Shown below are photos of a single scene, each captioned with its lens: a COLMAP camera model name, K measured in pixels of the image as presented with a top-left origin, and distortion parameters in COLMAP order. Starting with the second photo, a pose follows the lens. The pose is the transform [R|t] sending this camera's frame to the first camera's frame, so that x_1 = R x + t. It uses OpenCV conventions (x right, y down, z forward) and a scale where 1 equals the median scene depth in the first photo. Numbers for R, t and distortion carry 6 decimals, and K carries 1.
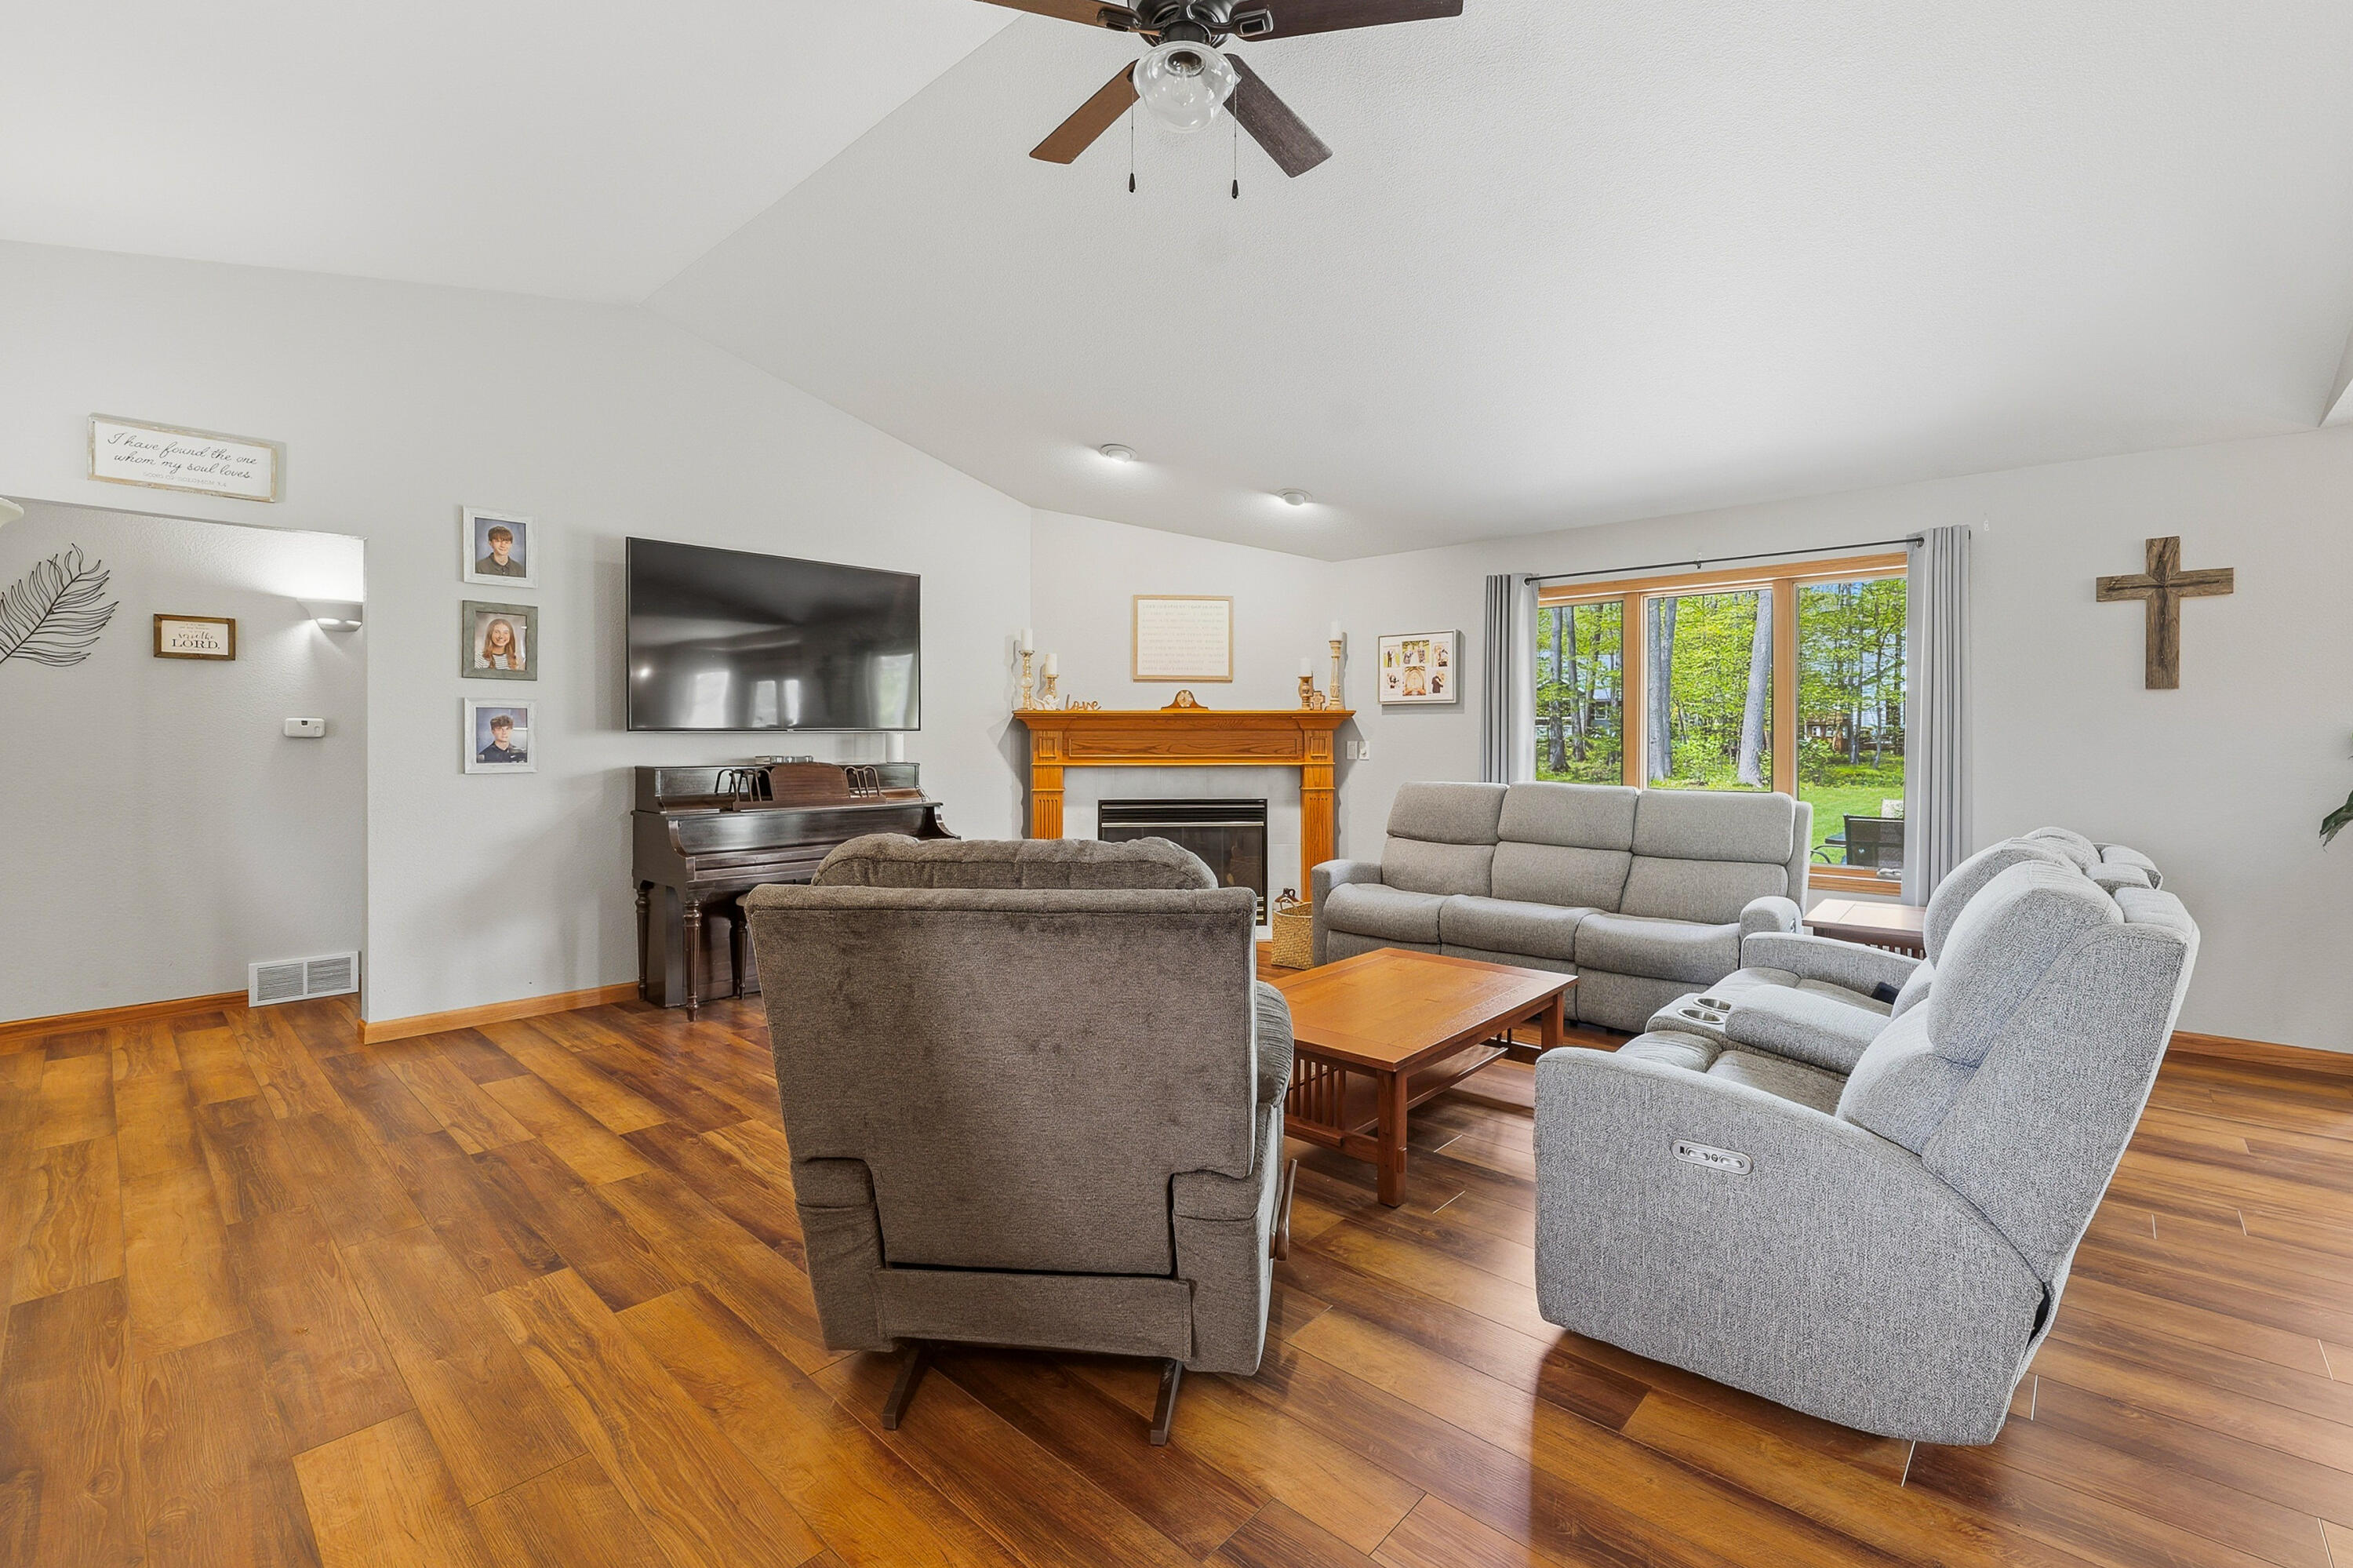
lens RADIAL K [[1000.8, 0, 1187.2], [0, 1000.8, 738.5], [0, 0, 1]] dist [-0.009849, 0.000068]
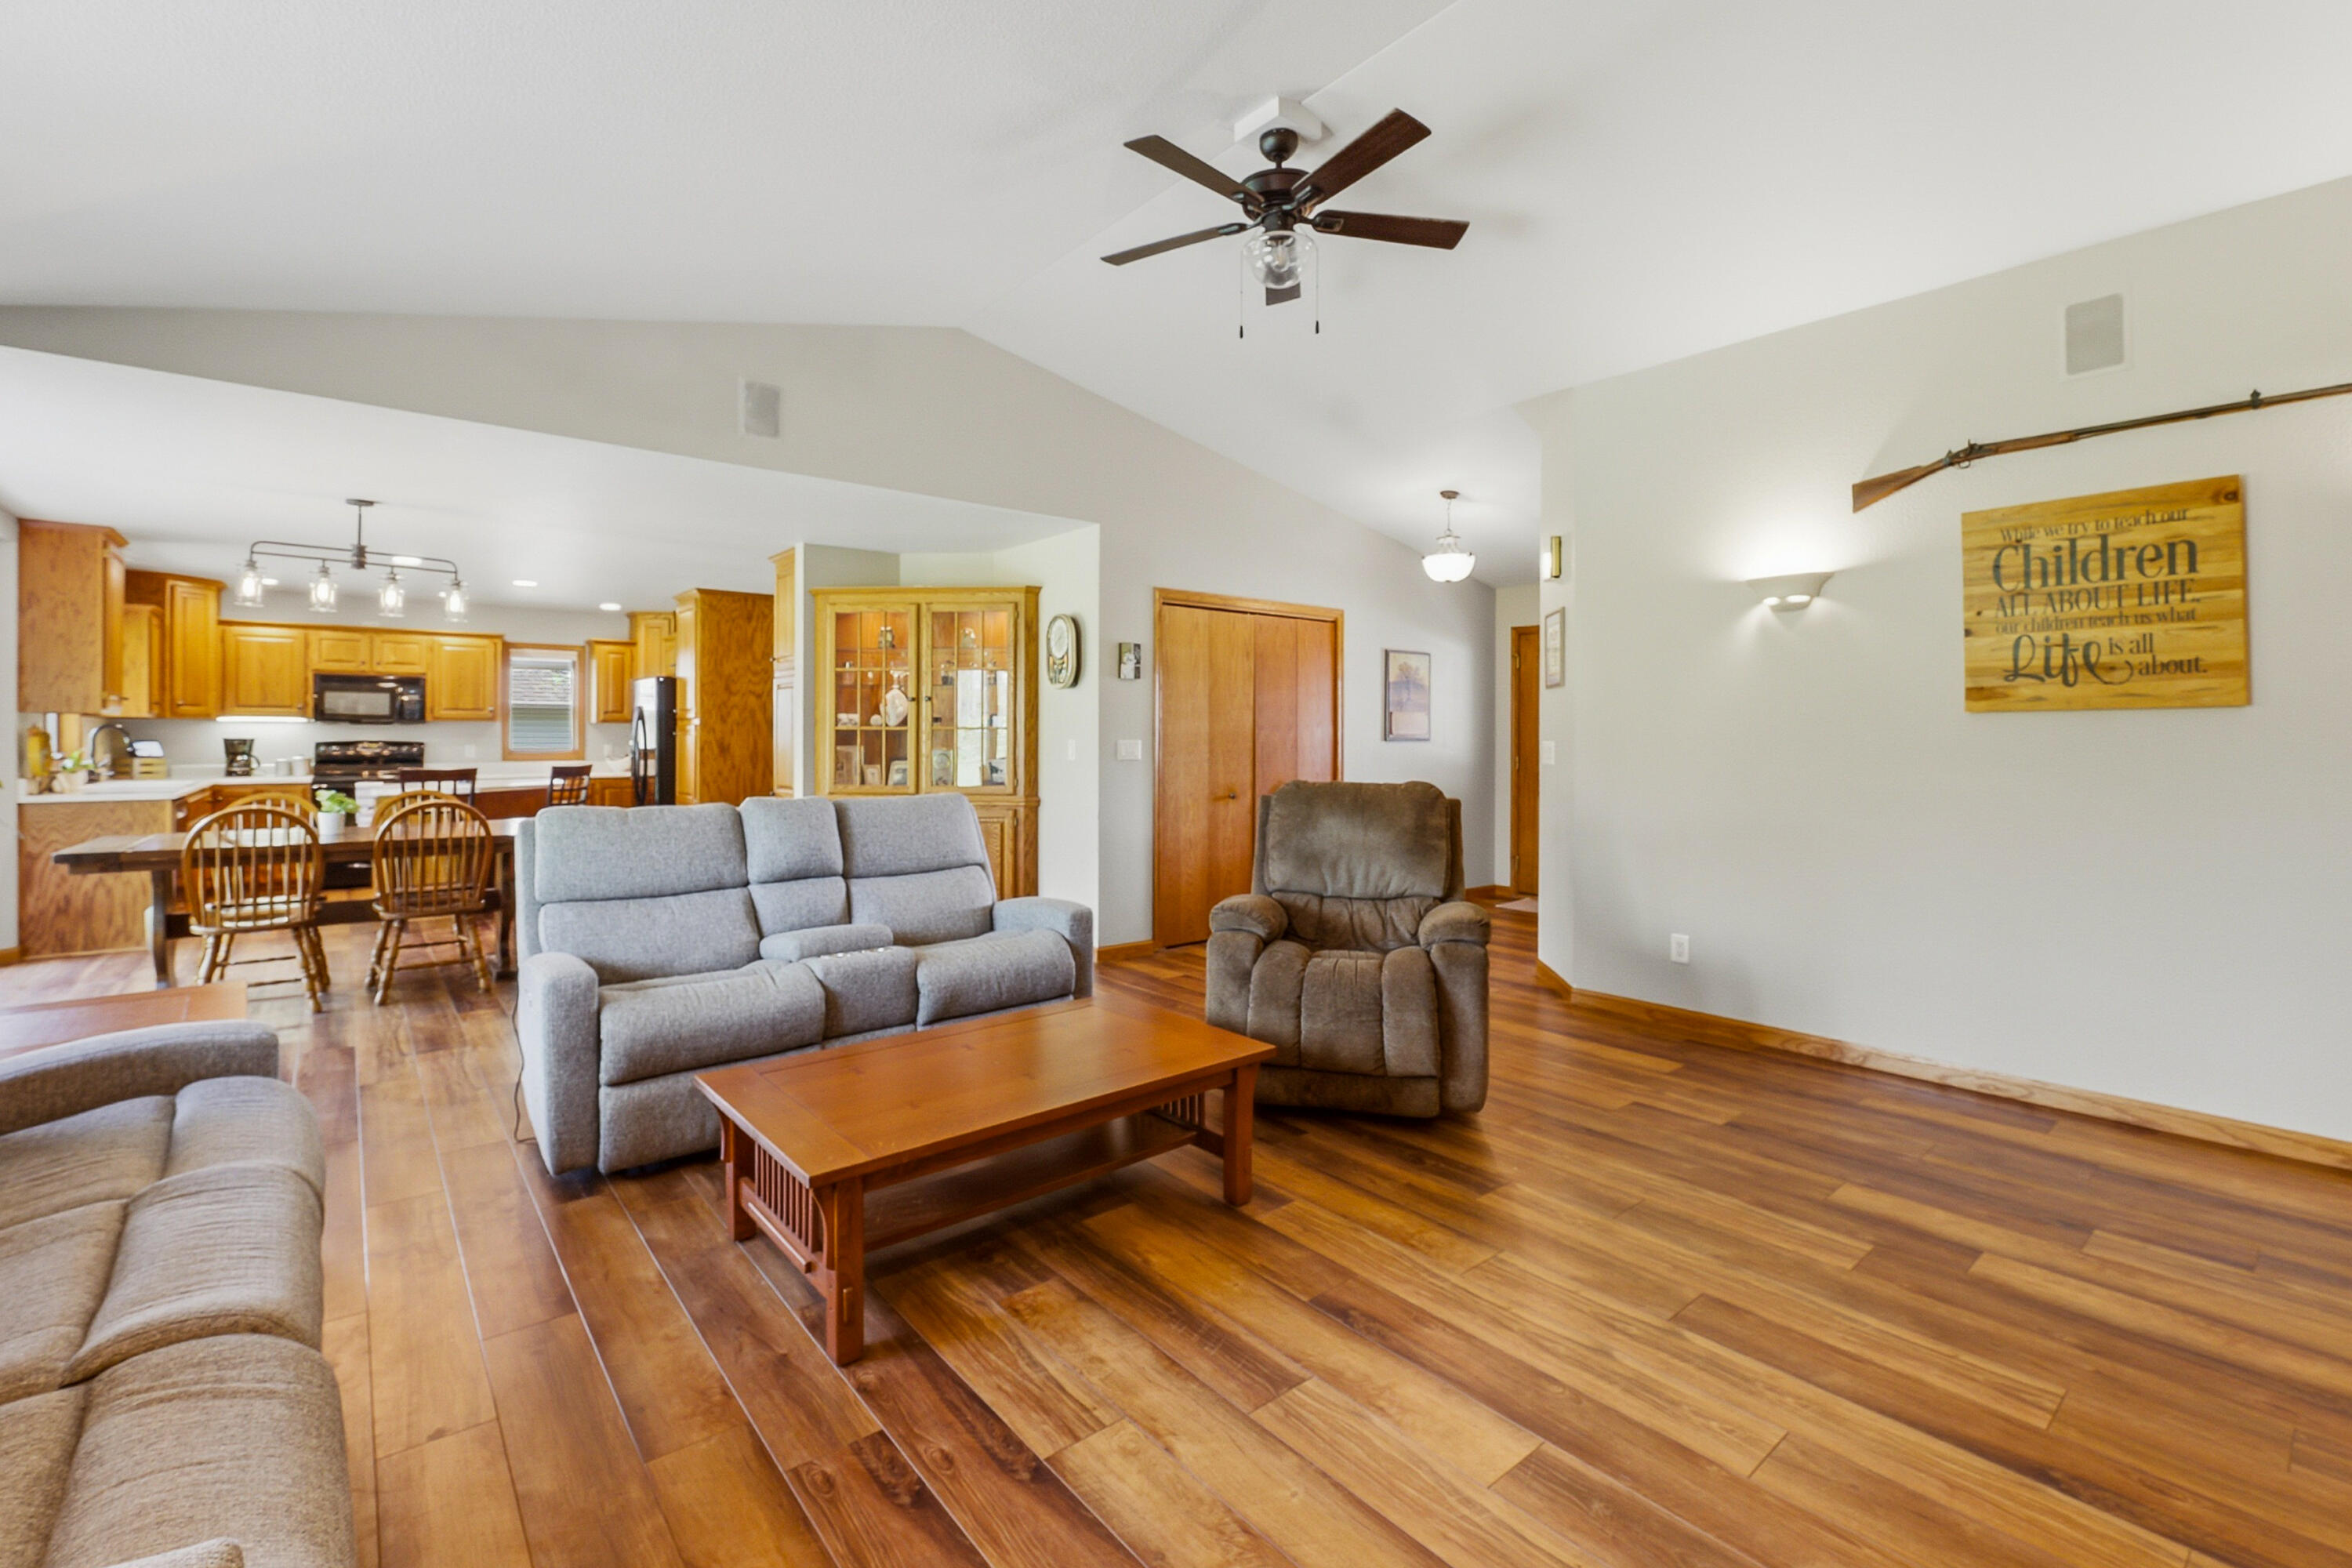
lens RADIAL K [[1020.6, 0, 1175.9], [0, 1020.6, 738.5], [0, 0, 1]] dist [-0.011020, 0.000139]
pose [[-0.988647, -0.005078, 0.150170, -0.037111], [-0.004757, 0.999986, 0.002499, -0.000368], [-0.150180, 0.001757, -0.988657, 1.079538]]
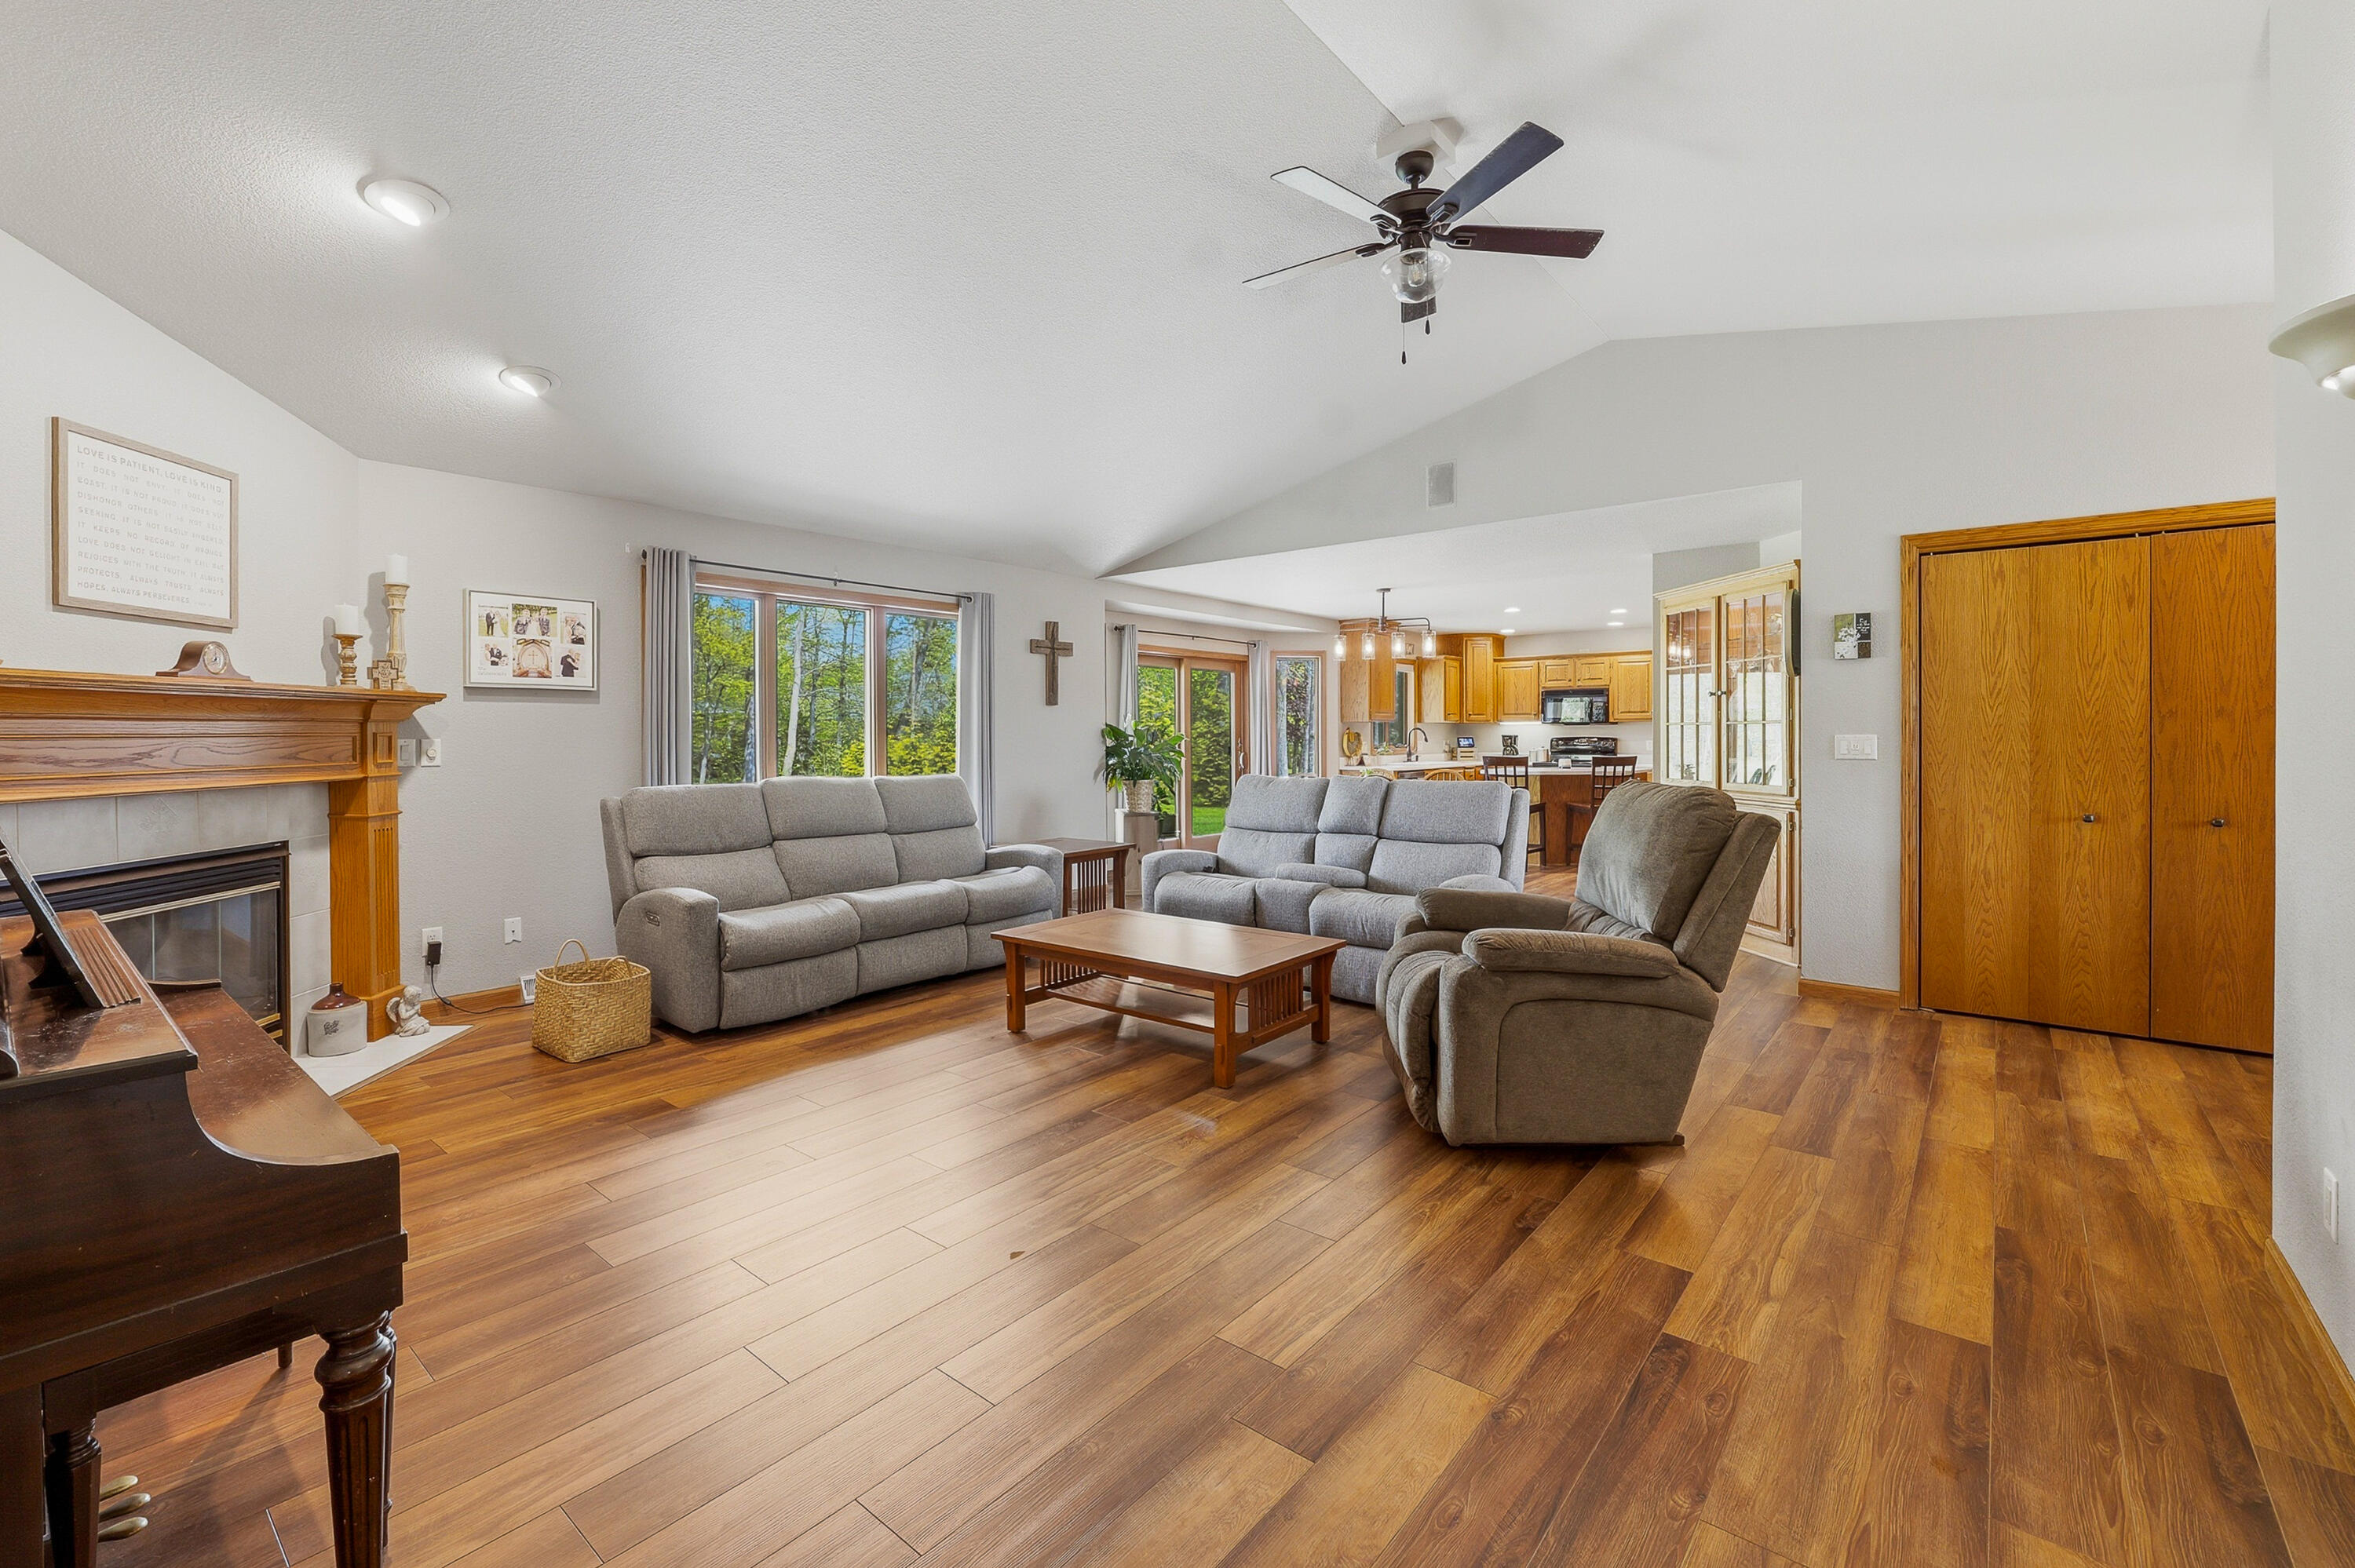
lens RADIAL K [[1001.5, 0, 1188.2], [0, 1001.5, 738.4], [0, 0, 1]] dist [-0.009849, 0.000068]
pose [[-0.047772, -0.006259, 0.998839, -0.639188], [0.003285, 0.999974, 0.006423, -0.000354], [-0.998853, 0.003588, -0.047751, 0.630969]]
